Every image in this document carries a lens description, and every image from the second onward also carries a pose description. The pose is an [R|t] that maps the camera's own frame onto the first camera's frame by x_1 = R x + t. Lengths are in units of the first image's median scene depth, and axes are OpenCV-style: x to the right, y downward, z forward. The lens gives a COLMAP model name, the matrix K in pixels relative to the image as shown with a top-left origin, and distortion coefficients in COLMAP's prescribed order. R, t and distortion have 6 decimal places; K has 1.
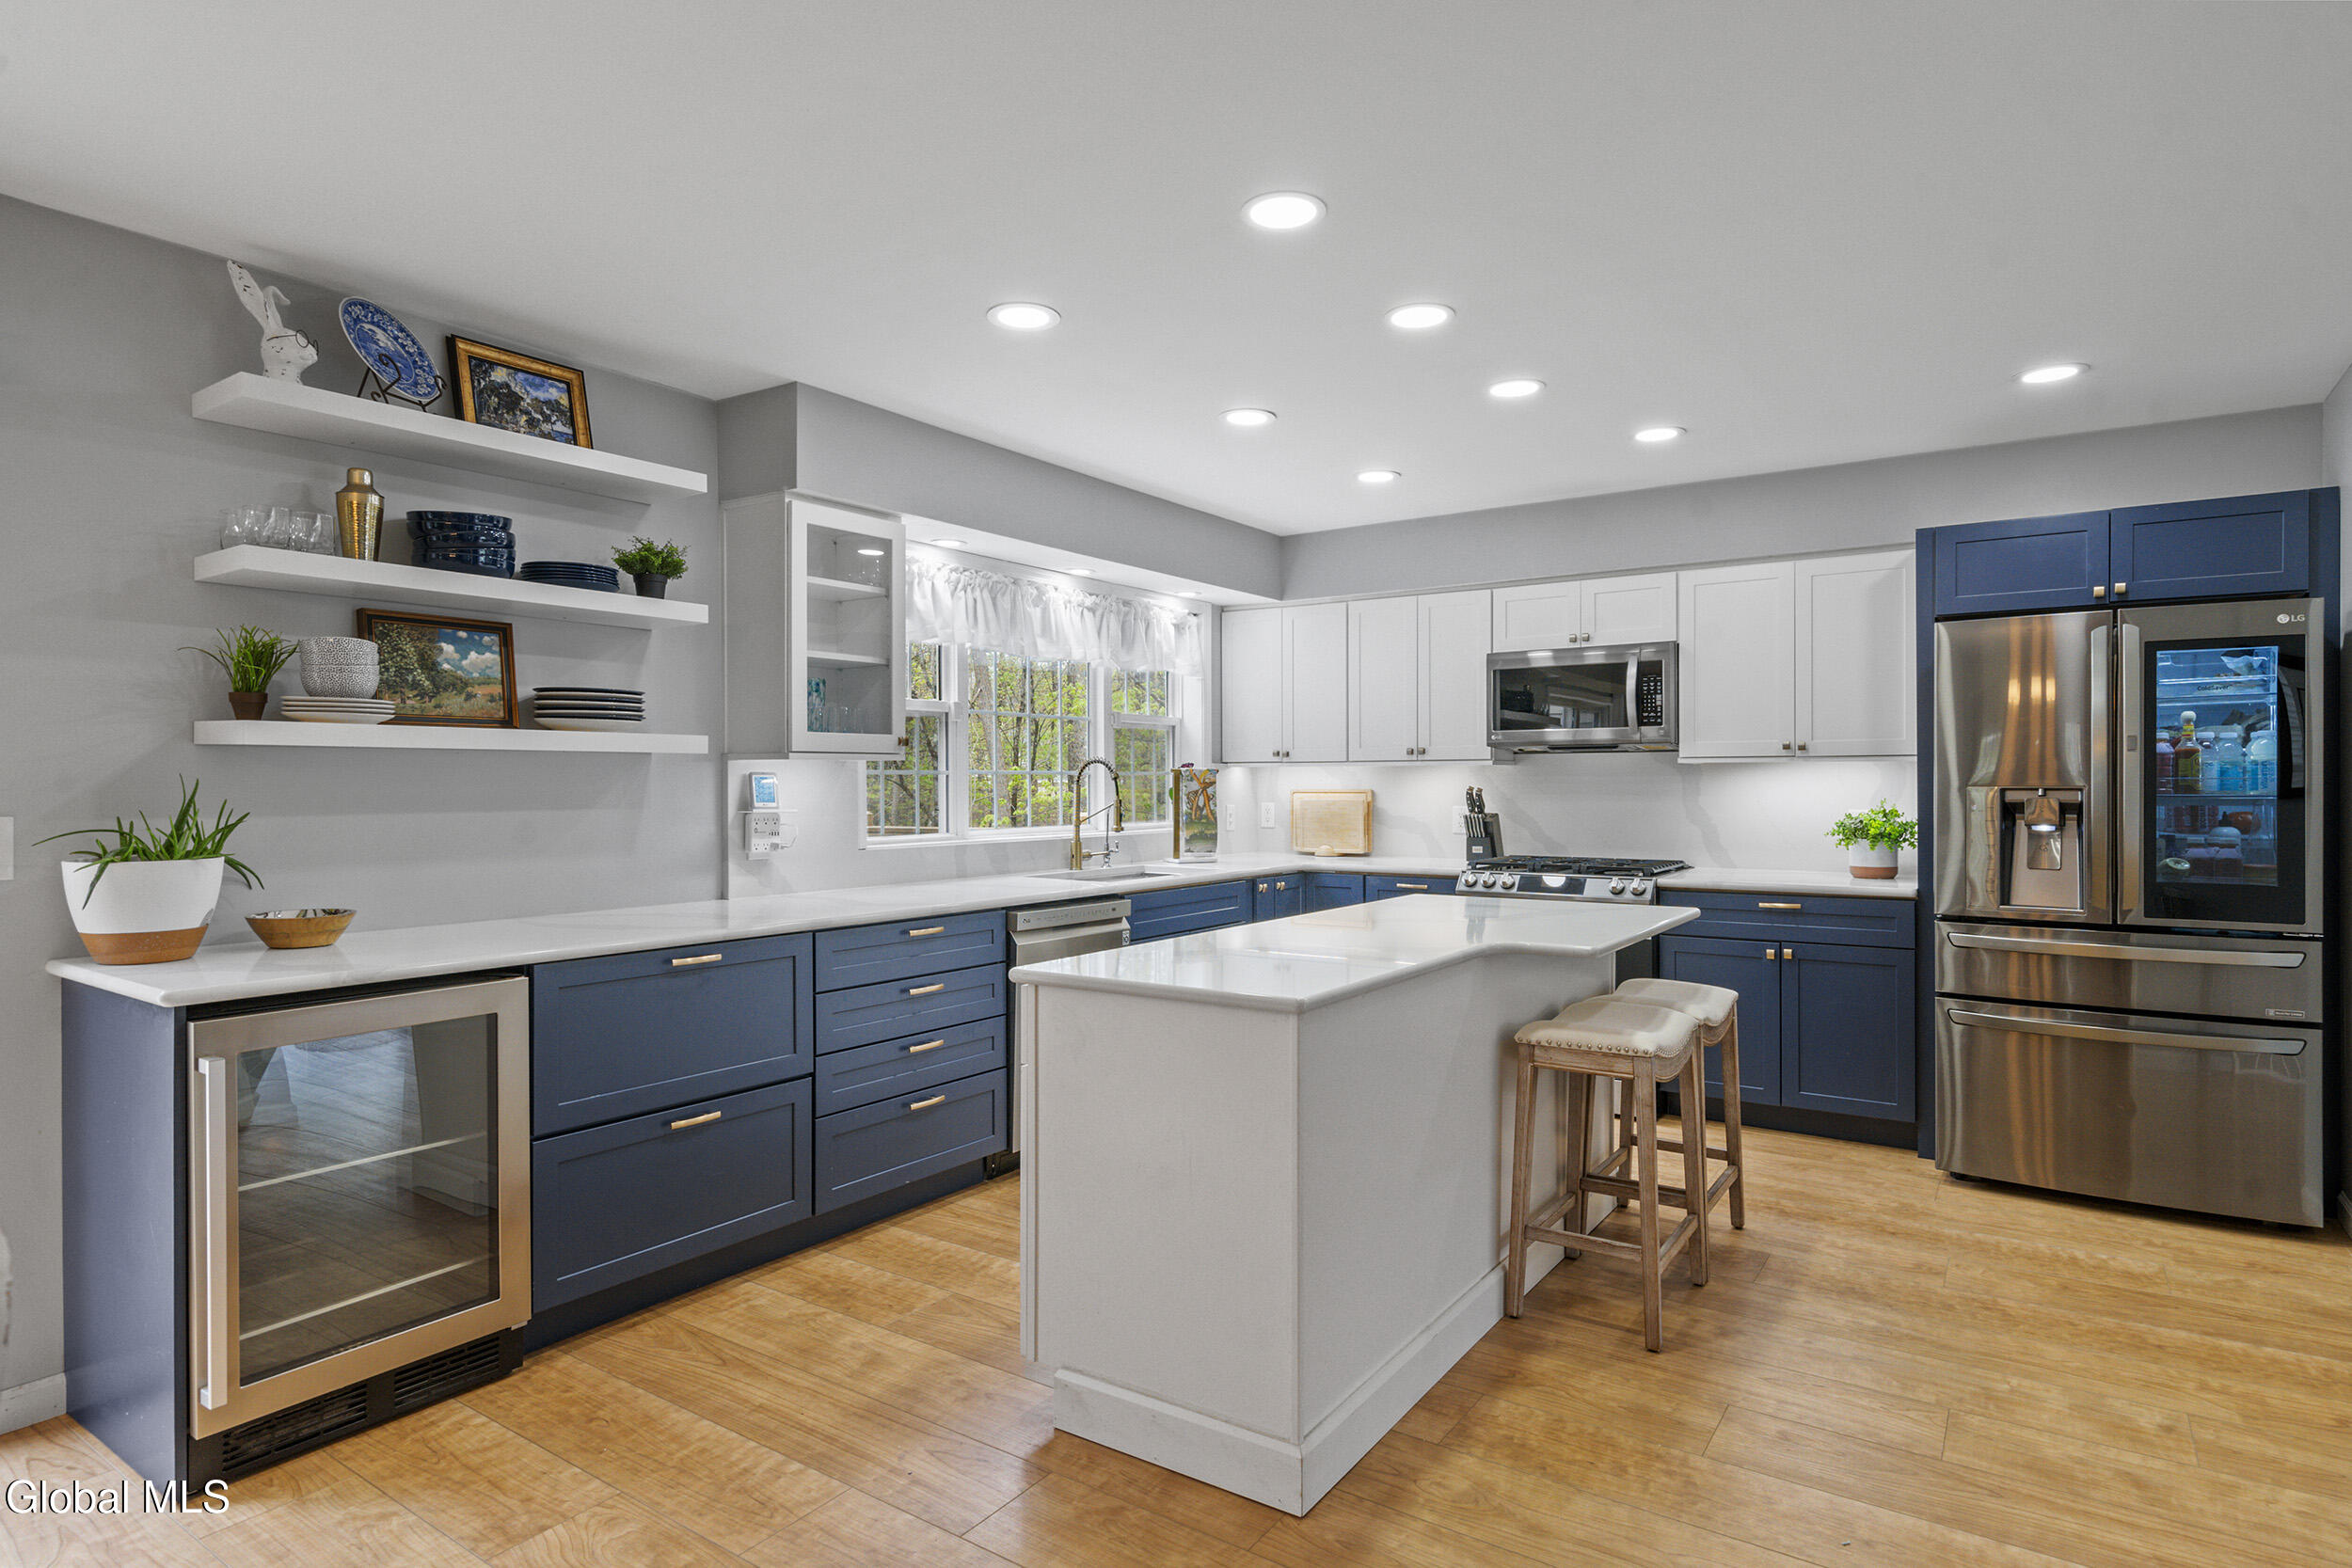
lens RADIAL K [[1263.8, 0, 1172.7], [0, 1263.8, 777.0], [0, 0, 1]] dist [0.018081, 0.000679]
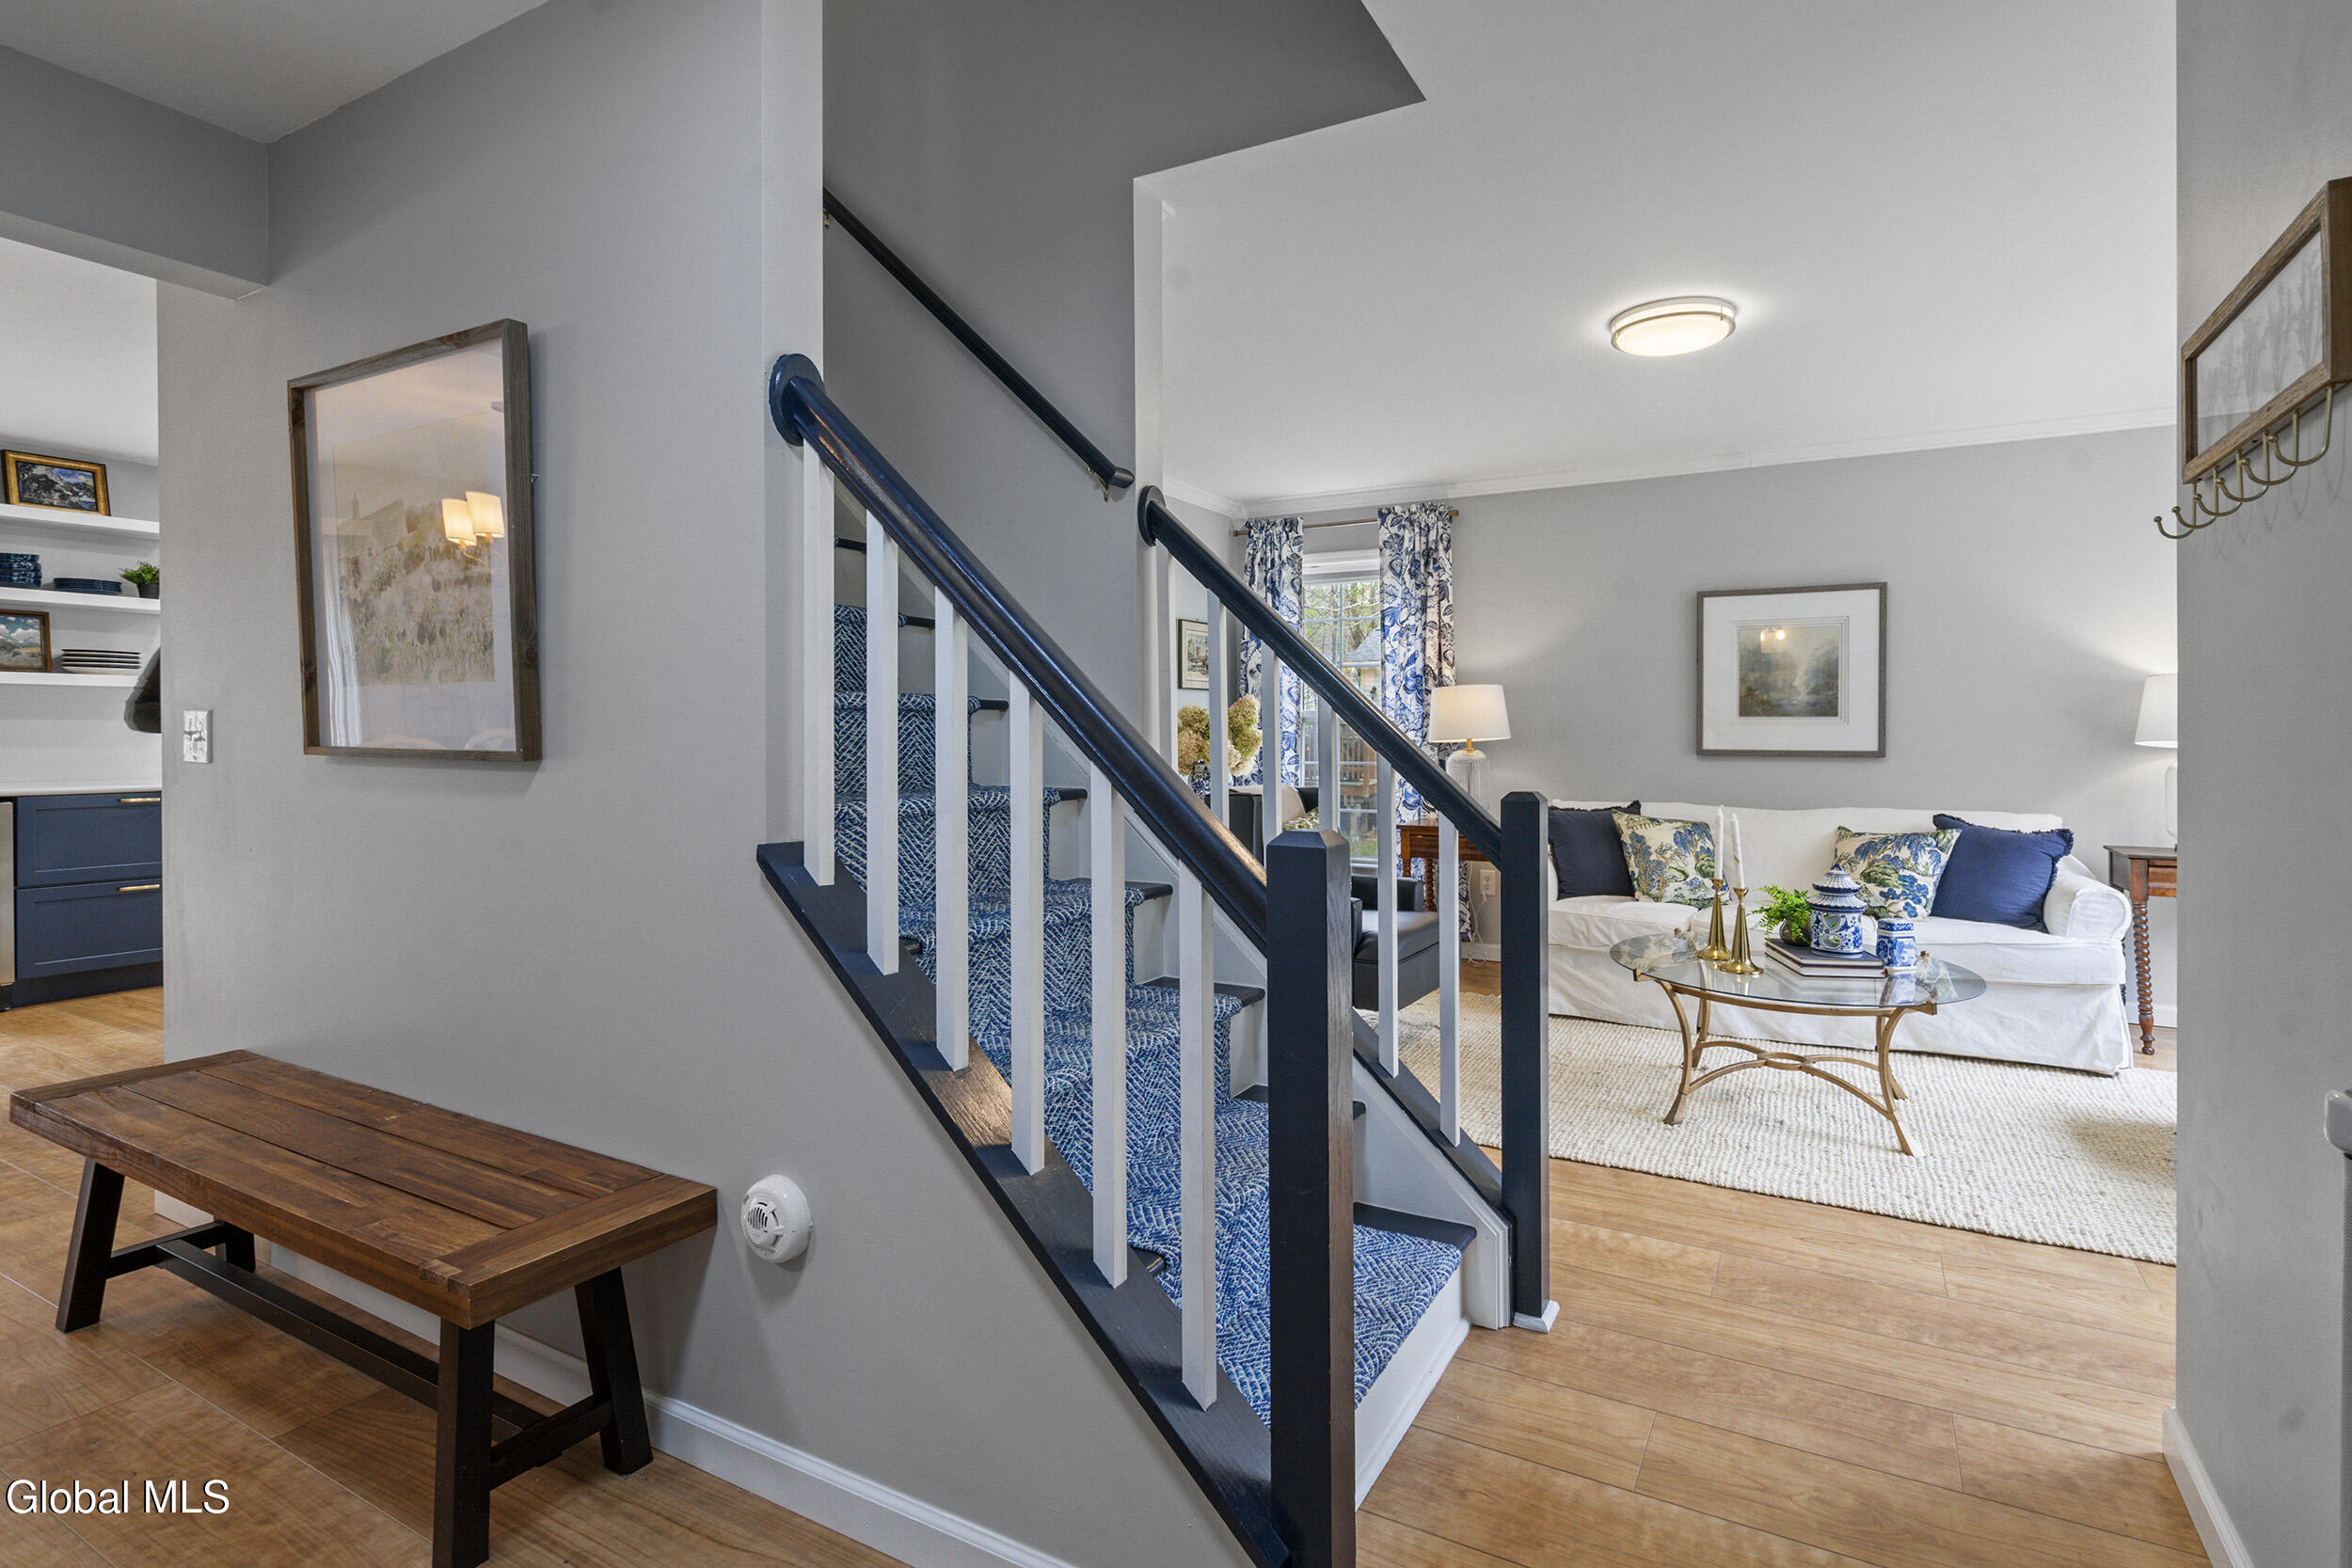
lens RADIAL K [[1164.4, 0, 1199.9], [0, 1164.4, 738.5], [0, 0, 1]] dist [0.004029, 0.001225]
pose [[0.995015, 0.003337, 0.099666, 0.896778], [-0.004426, 0.999933, 0.010711, 0.028167], [-0.099624, -0.011099, 0.994963, -0.762265]]
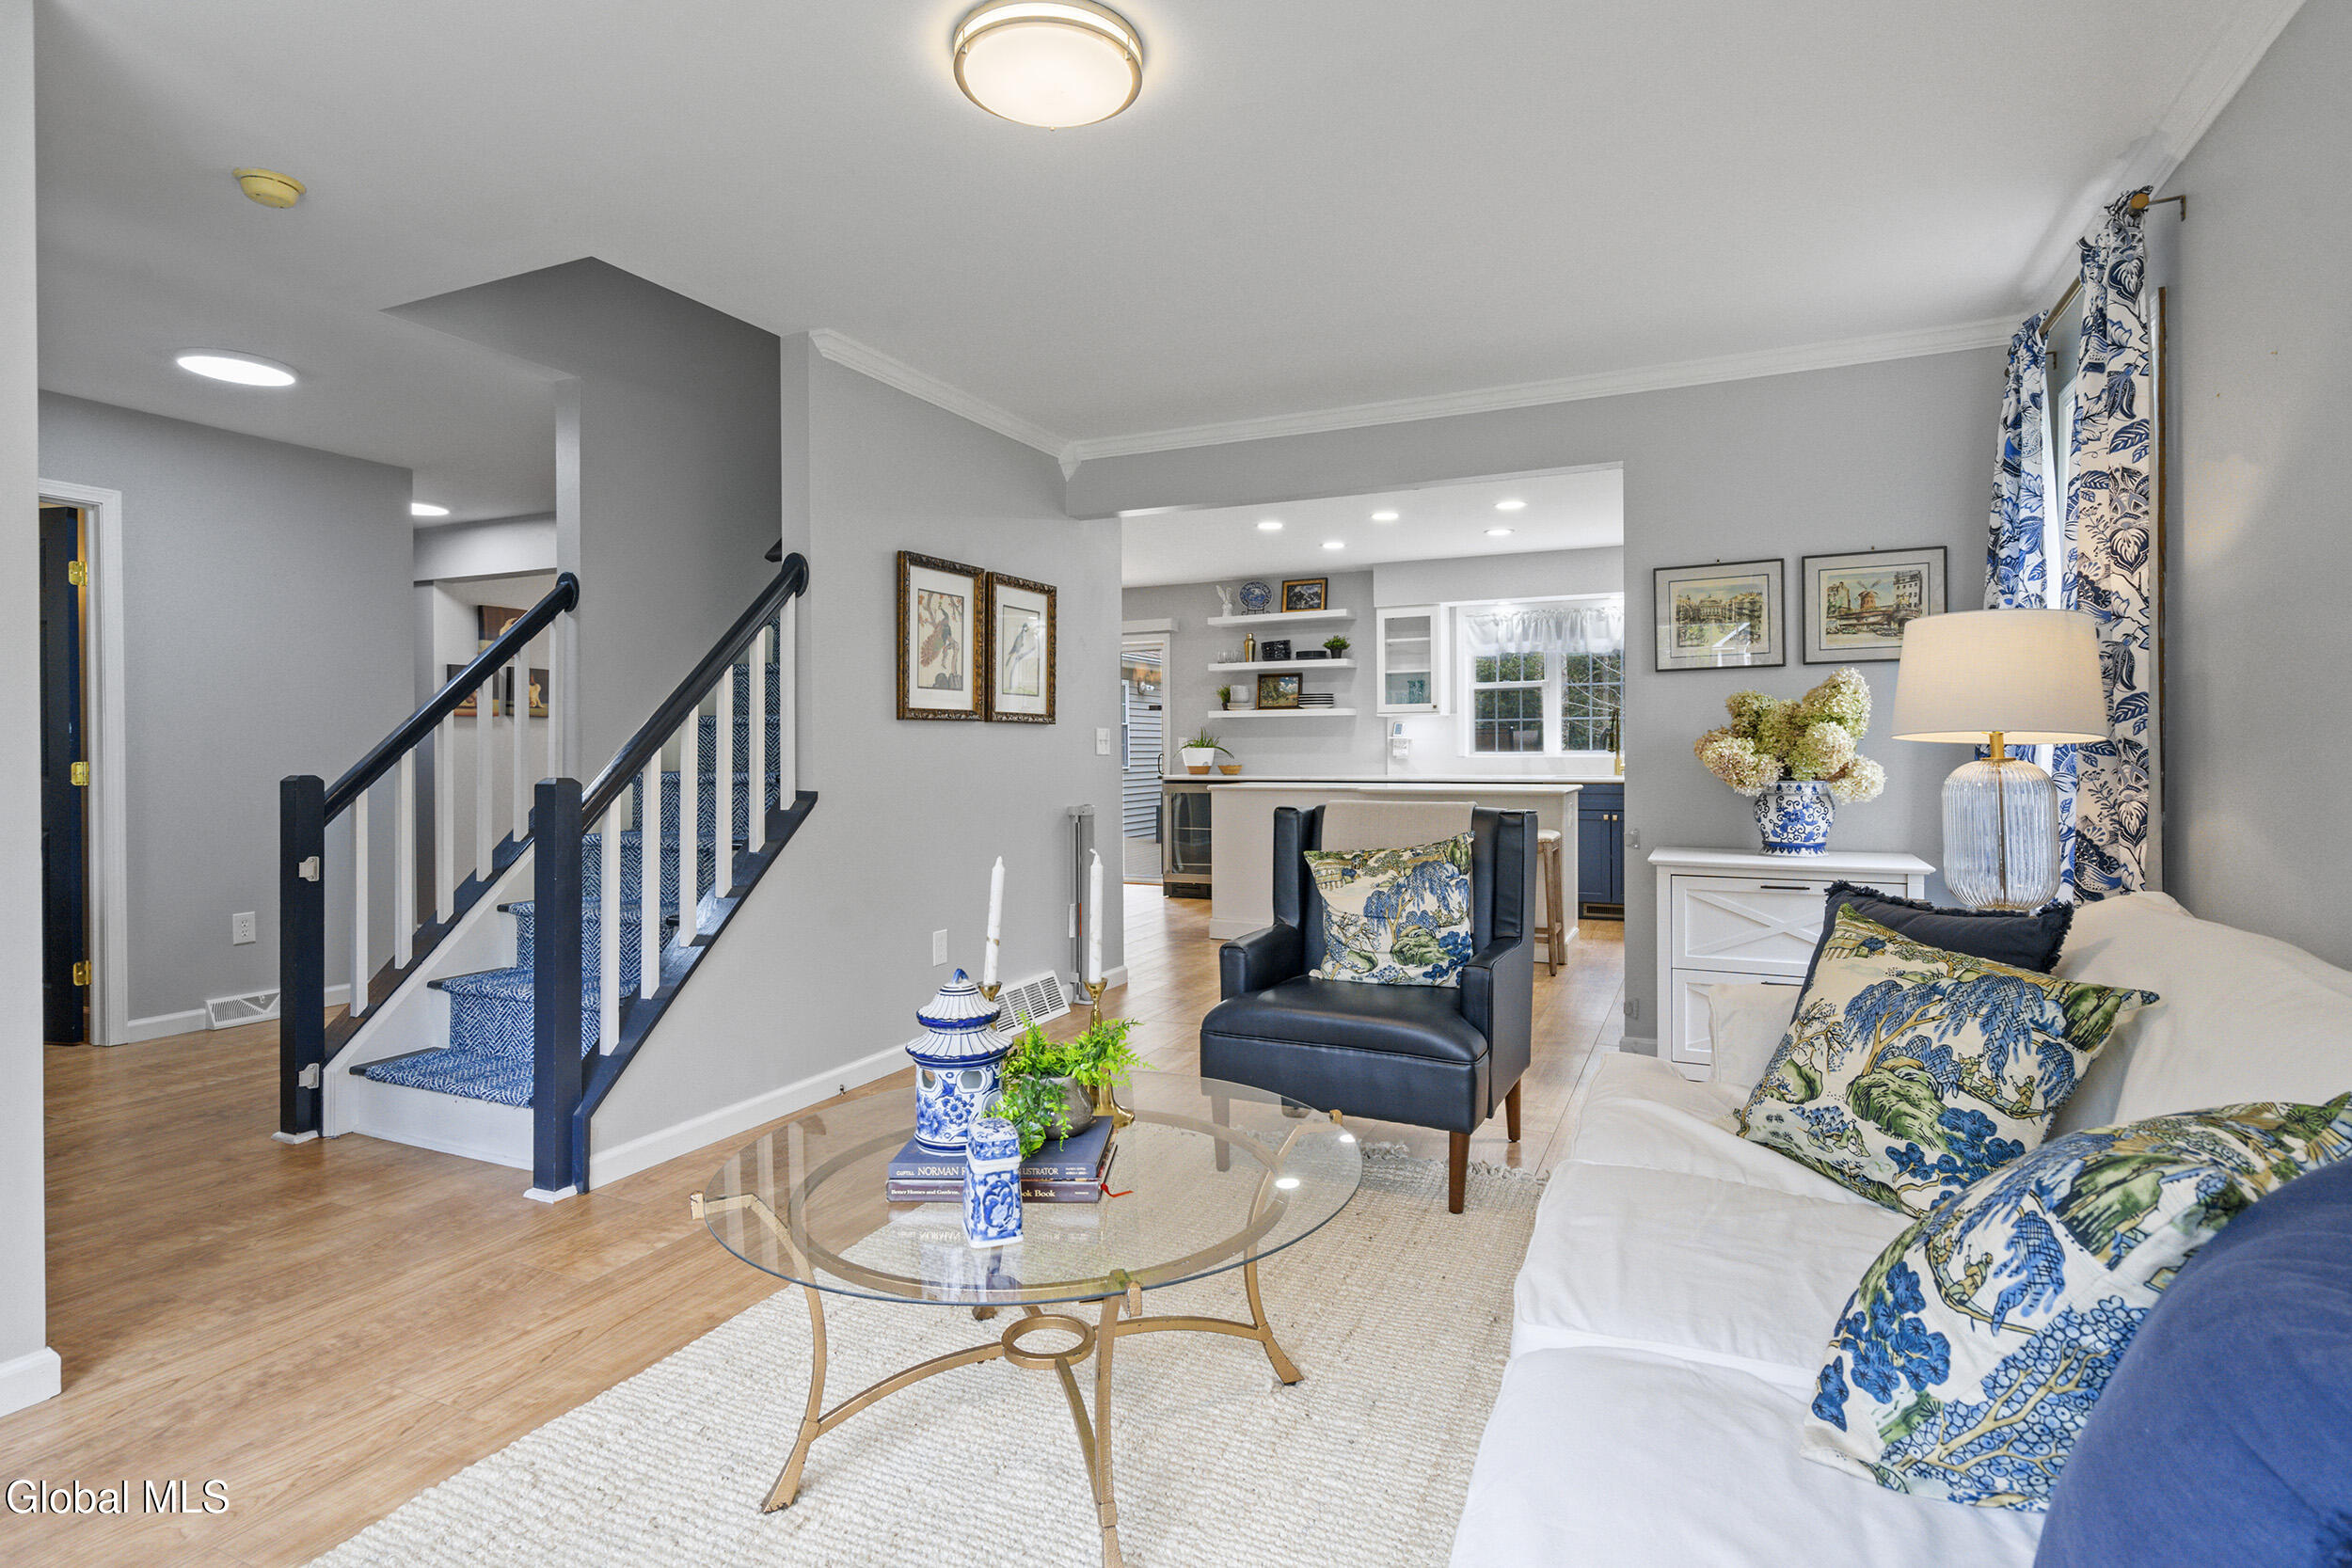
lens RADIAL K [[1201.1, 0, 1177.5], [0, 1201.1, 763.3], [0, 0, 1]] dist [0.001261, 0.001262]
pose [[0.164298, 0.011390, -0.986345, 2.174056], [0.008106, 0.999884, 0.012897, 0.049474], [0.986378, -0.010115, 0.164186, 0.262556]]
